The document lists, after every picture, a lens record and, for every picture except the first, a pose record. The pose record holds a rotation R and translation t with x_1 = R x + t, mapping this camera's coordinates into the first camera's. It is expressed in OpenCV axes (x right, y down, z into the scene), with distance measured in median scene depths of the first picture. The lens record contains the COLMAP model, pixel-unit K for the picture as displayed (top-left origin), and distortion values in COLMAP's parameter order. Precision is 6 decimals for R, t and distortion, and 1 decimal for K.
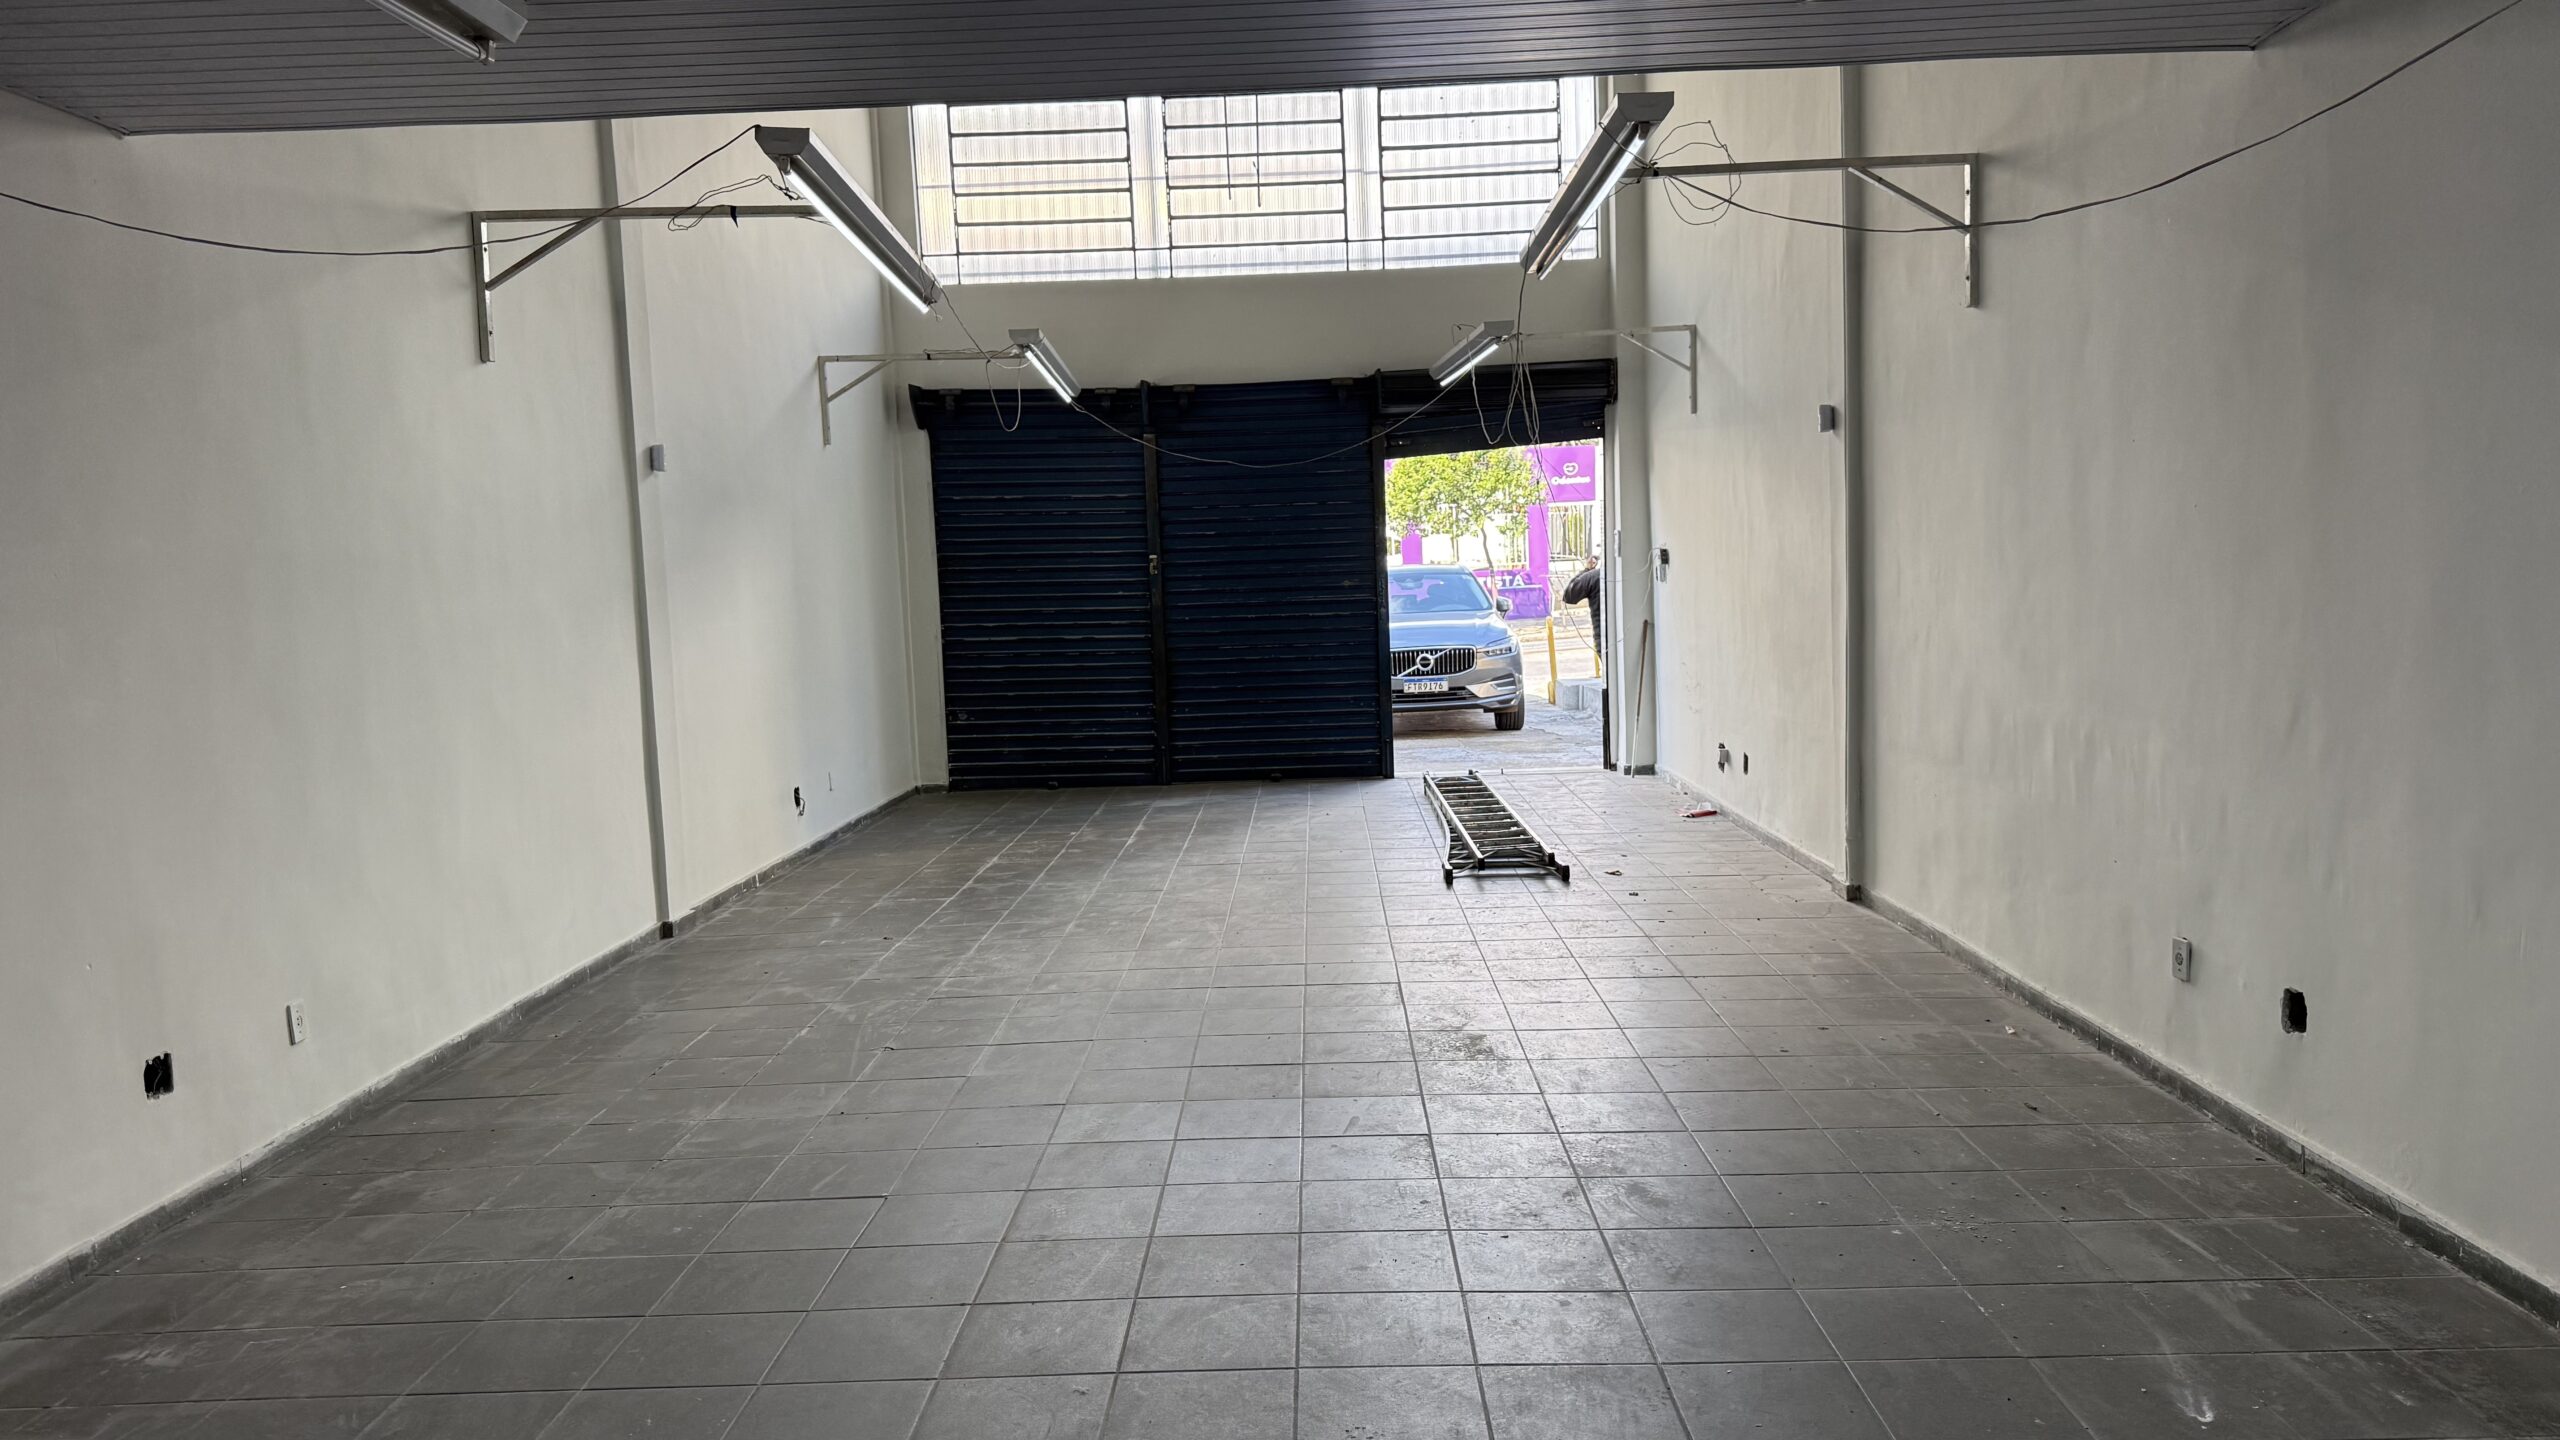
lens RADIAL K [[1788.6, 0, 1270.5], [0, 1788.6, 728.2], [0, 0, 1]] dist [0.110359, -0.141189]
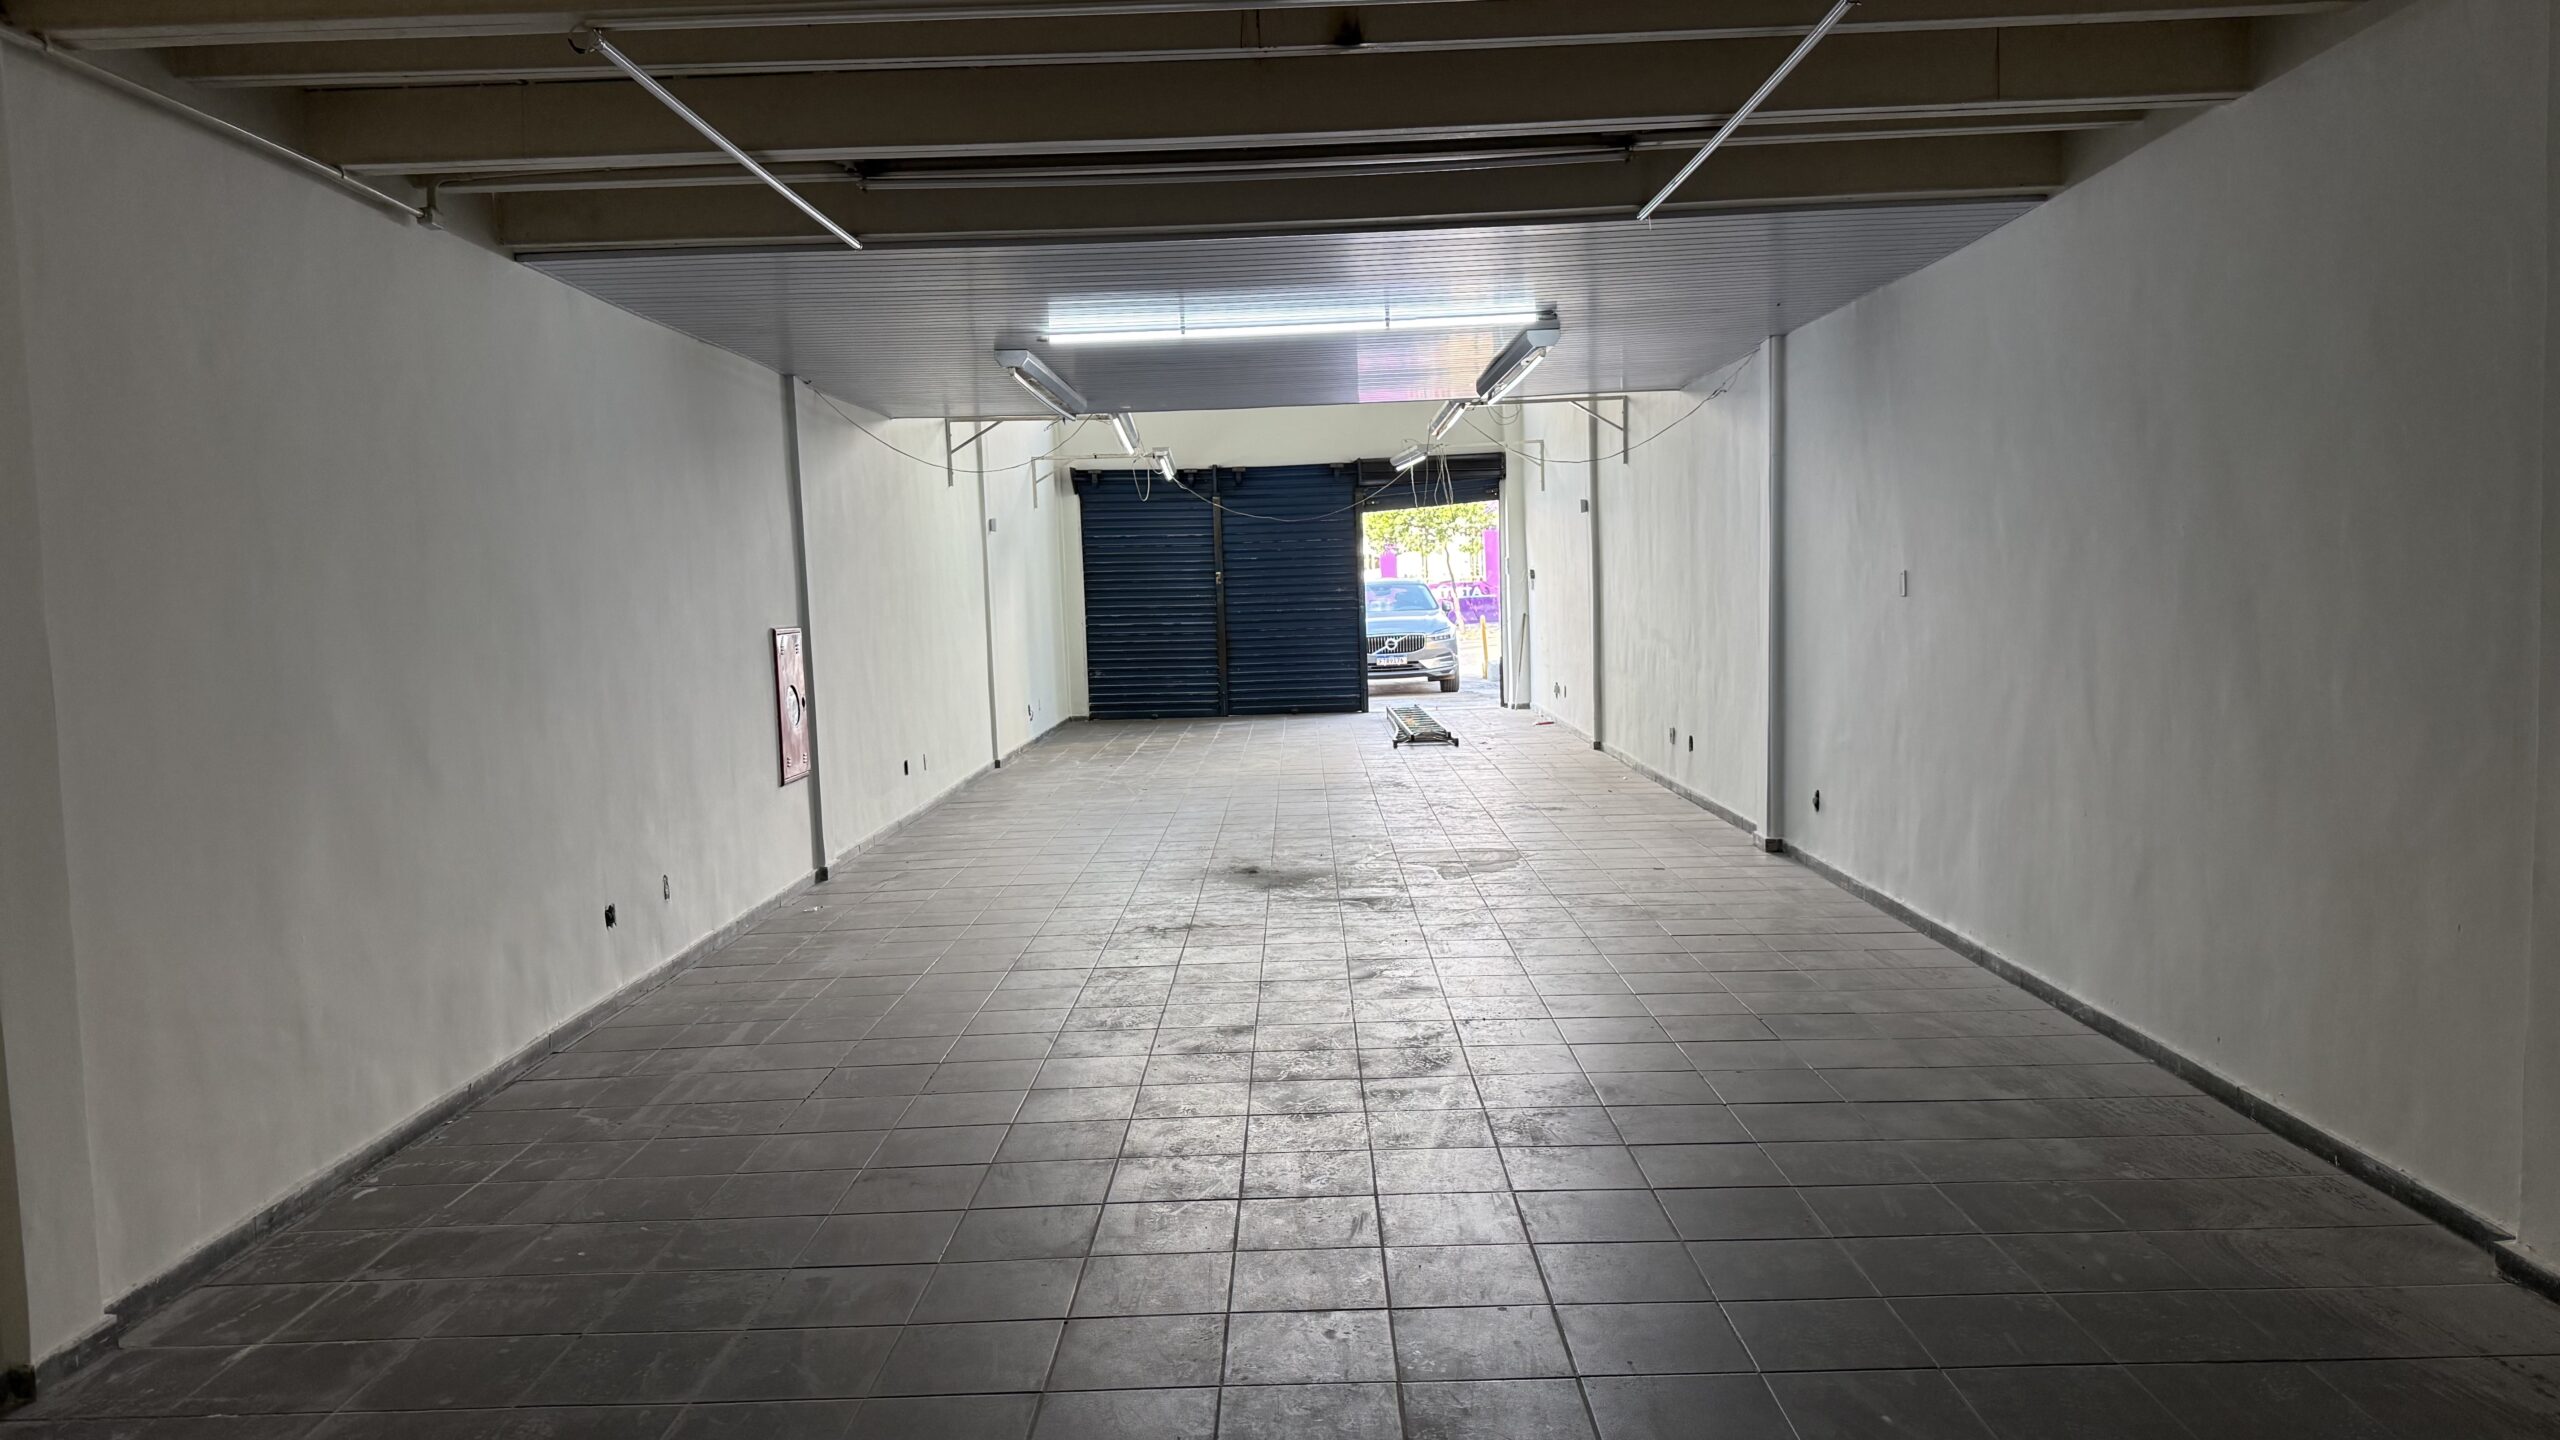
lens RADIAL K [[1788.6, 0, 1270.5], [0, 1788.6, 728.2], [0, 0, 1]] dist [0.110359, -0.141189]
pose [[0.999957, 0.001408, 0.009202, -0.033741], [-0.001345, 0.999975, -0.006874, 0.054190], [-0.009211, 0.006862, 0.999934, -0.604096]]
